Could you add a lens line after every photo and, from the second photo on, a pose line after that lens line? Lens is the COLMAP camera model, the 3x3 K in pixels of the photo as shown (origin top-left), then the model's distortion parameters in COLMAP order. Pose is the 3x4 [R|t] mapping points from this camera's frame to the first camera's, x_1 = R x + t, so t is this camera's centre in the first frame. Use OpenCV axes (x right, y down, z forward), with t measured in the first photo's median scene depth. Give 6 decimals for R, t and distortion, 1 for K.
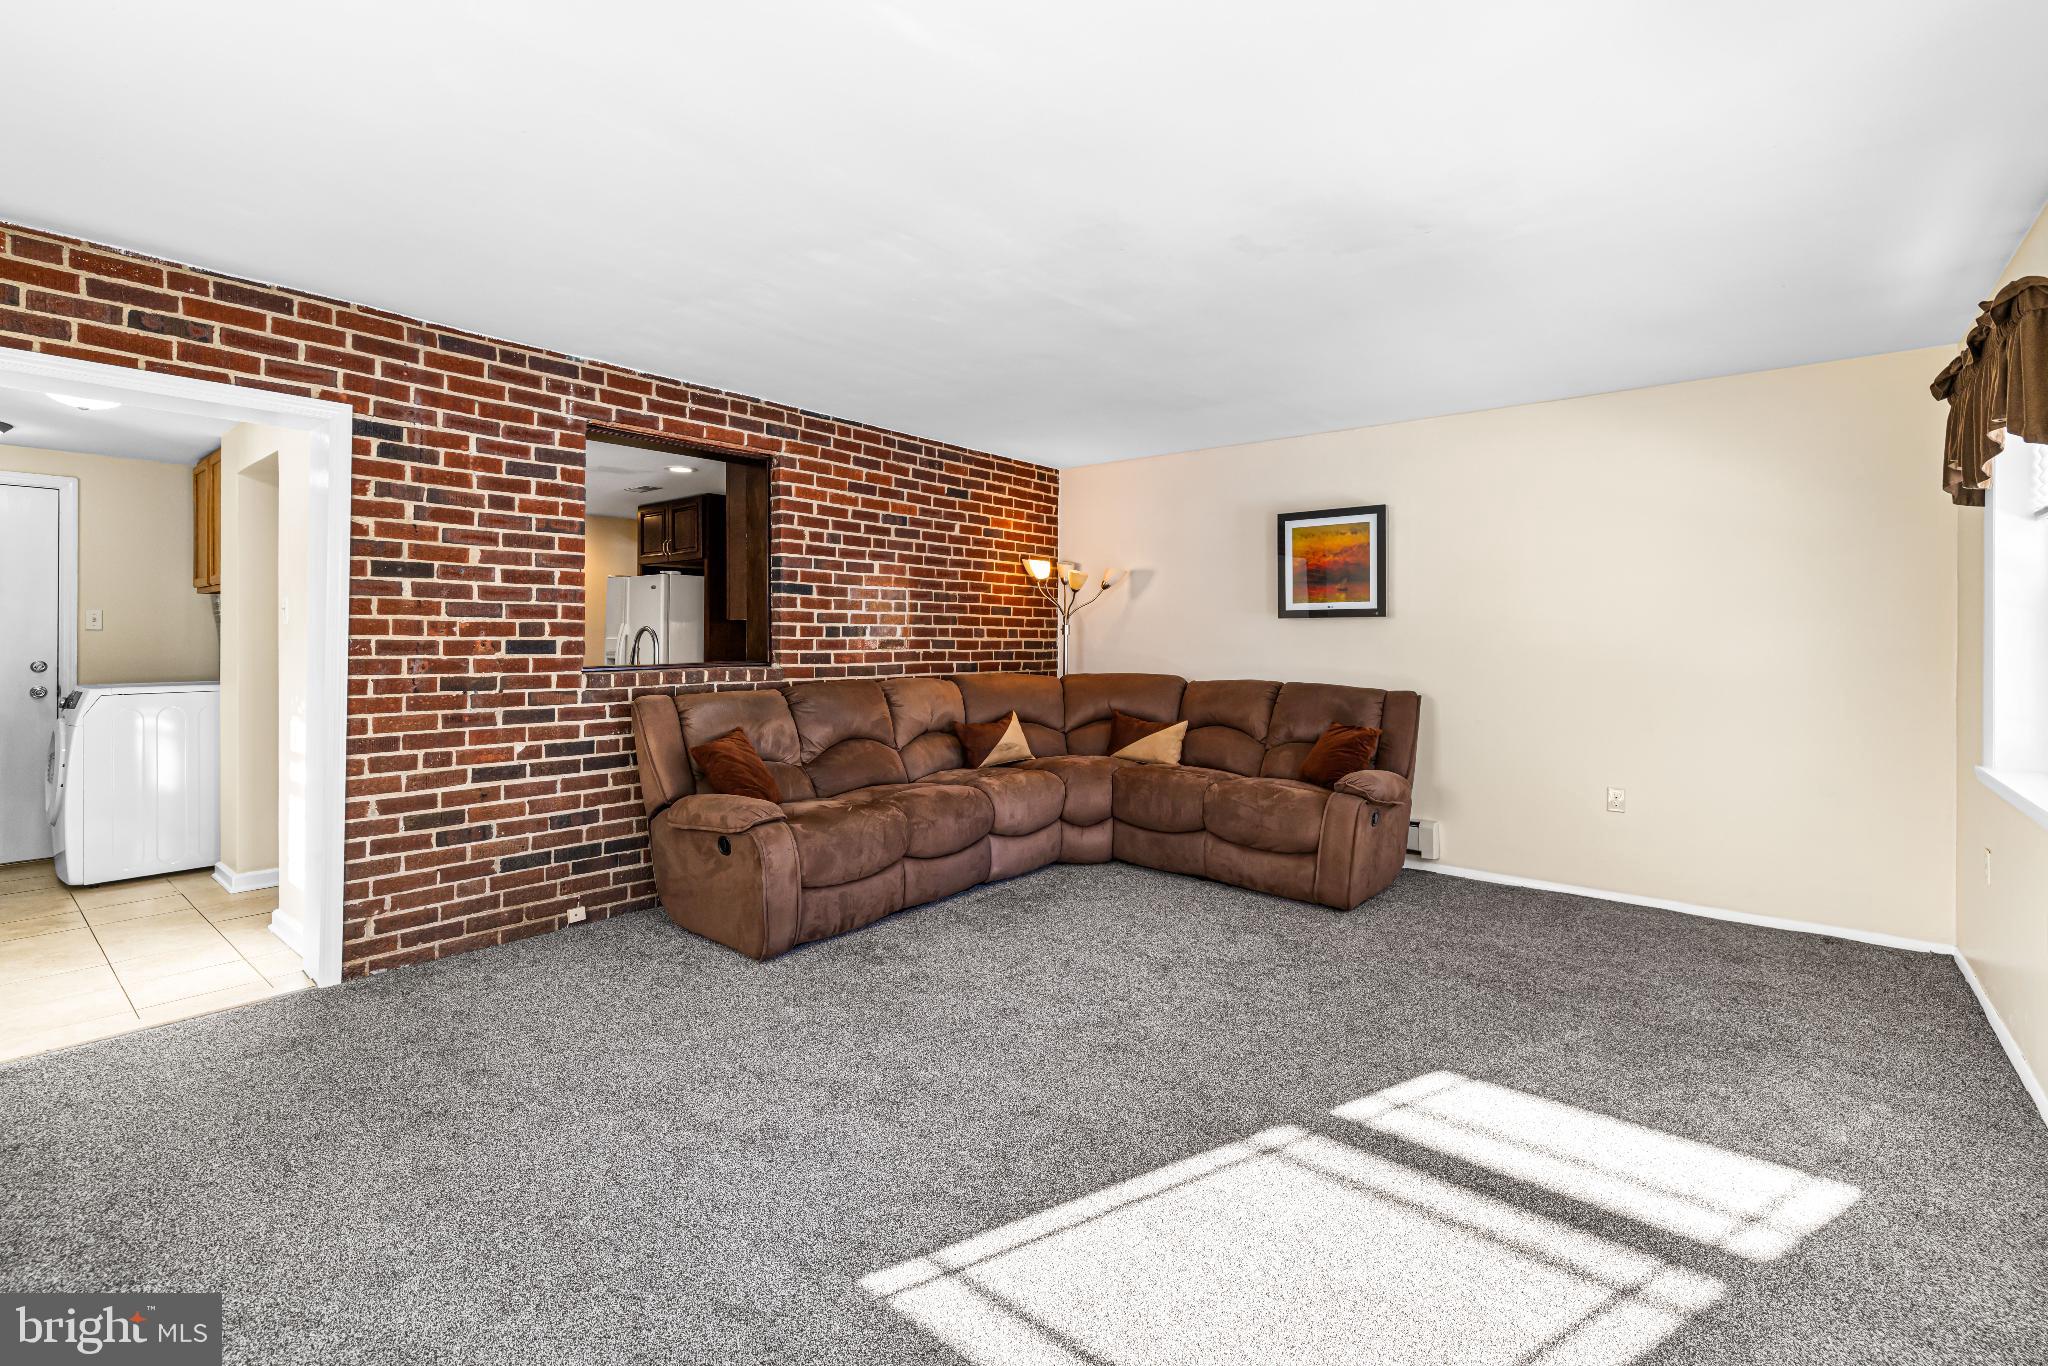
lens RADIAL K [[911.3, 0, 1023.5], [0, 911.3, 640.0], [0, 0, 1]] dist [0.000628, 0.000196]
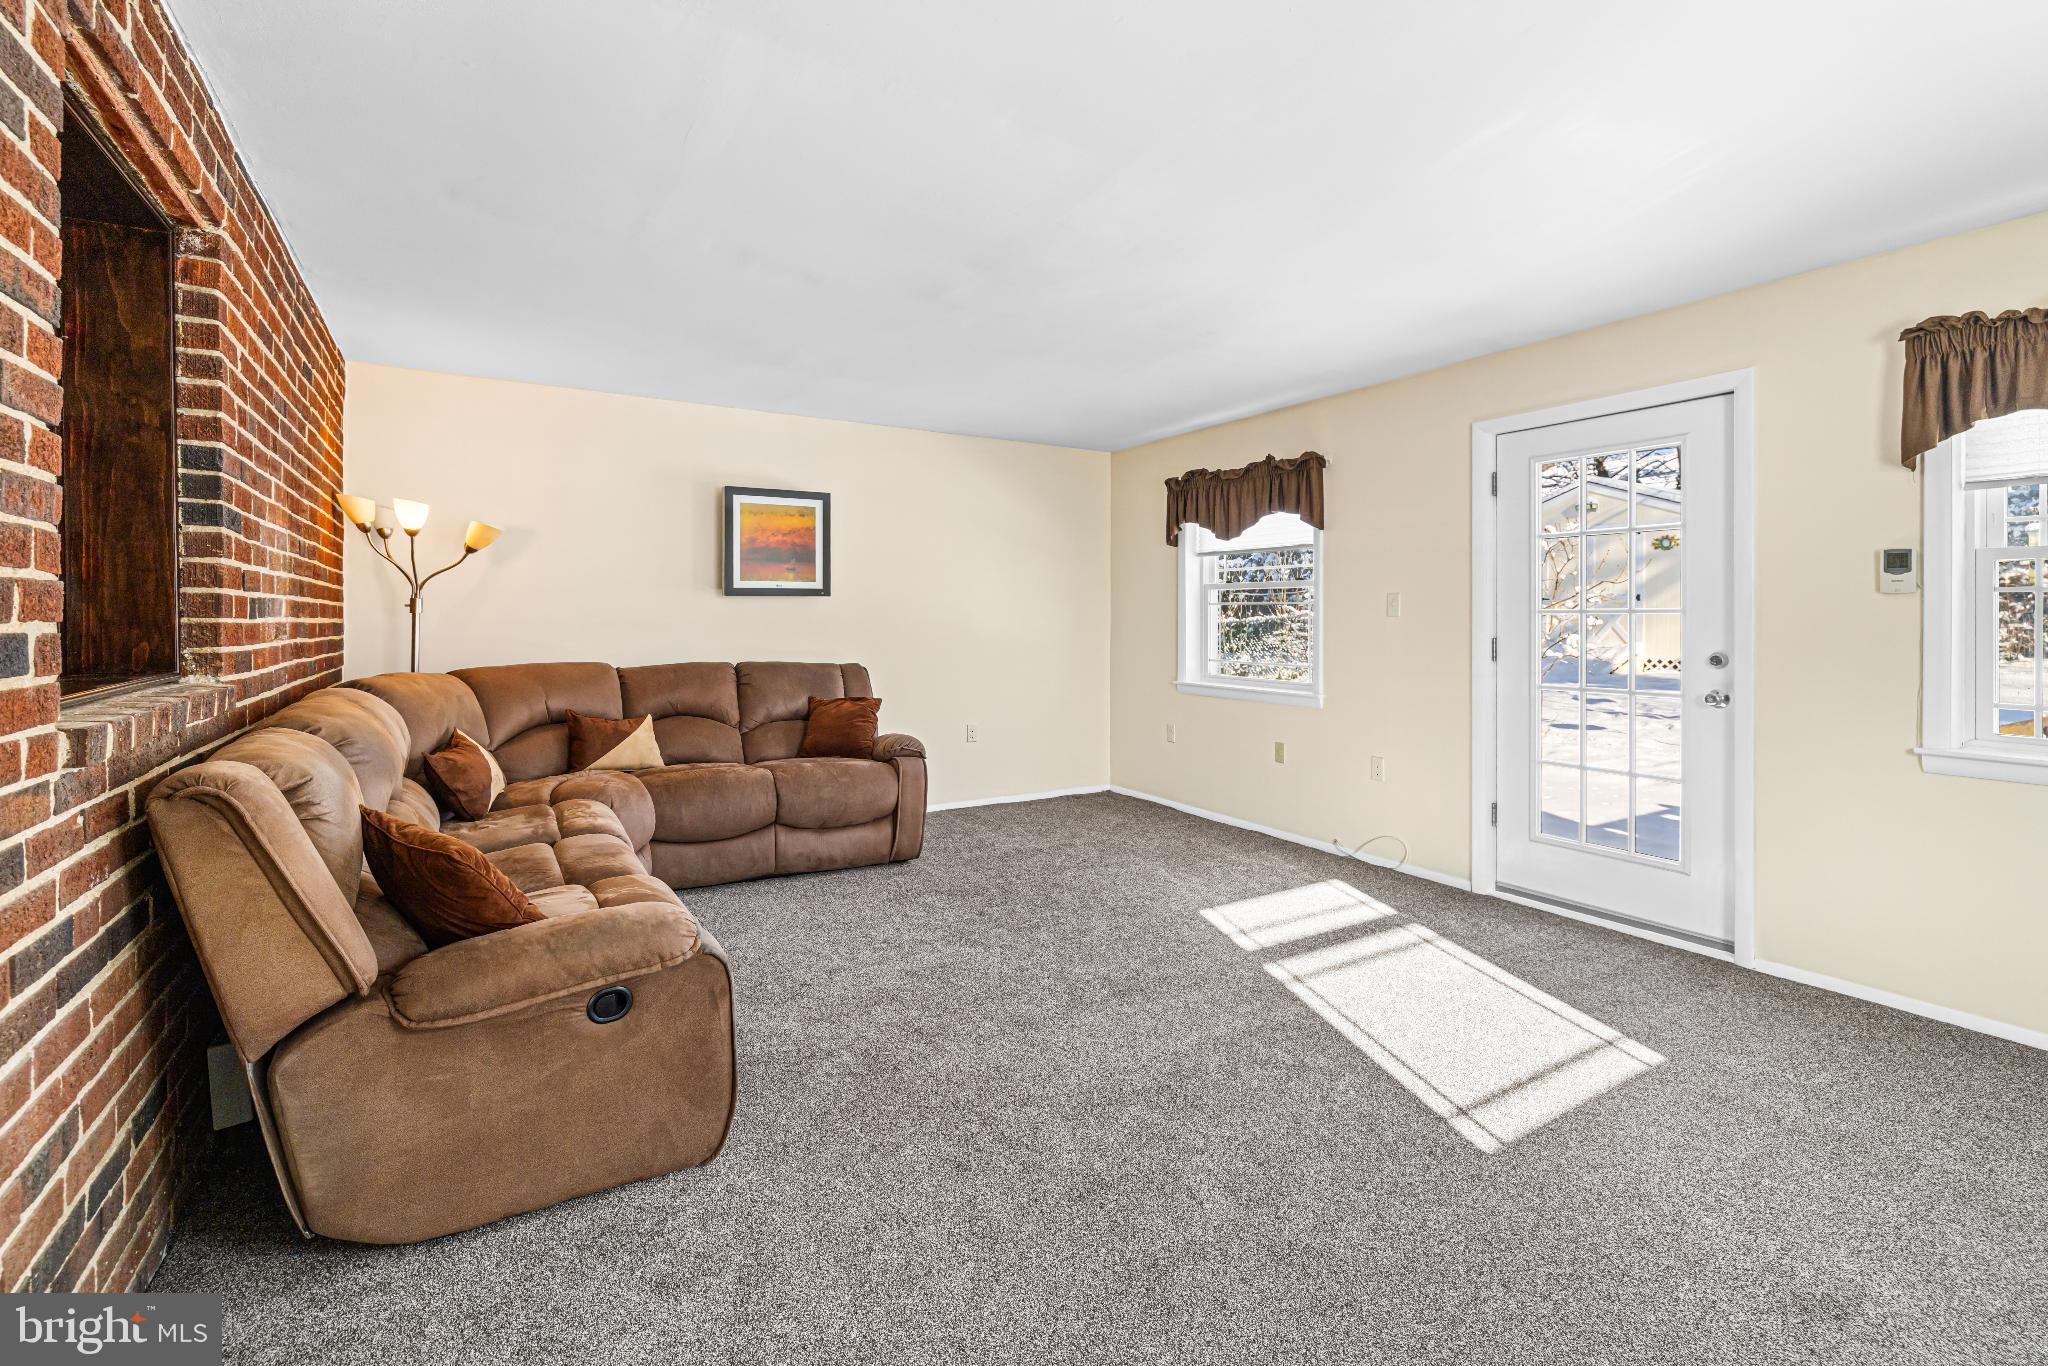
lens RADIAL K [[902.2, 0, 1022.9], [0, 902.2, 614.6], [0, 0, 1]] dist [0.000398, 0.000107]
pose [[0.326081, -0.002151, 0.945339, -0.555820], [0.001520, 0.999997, 0.001751, -0.005363], [-0.945341, 0.000866, 0.326083, 0.437040]]
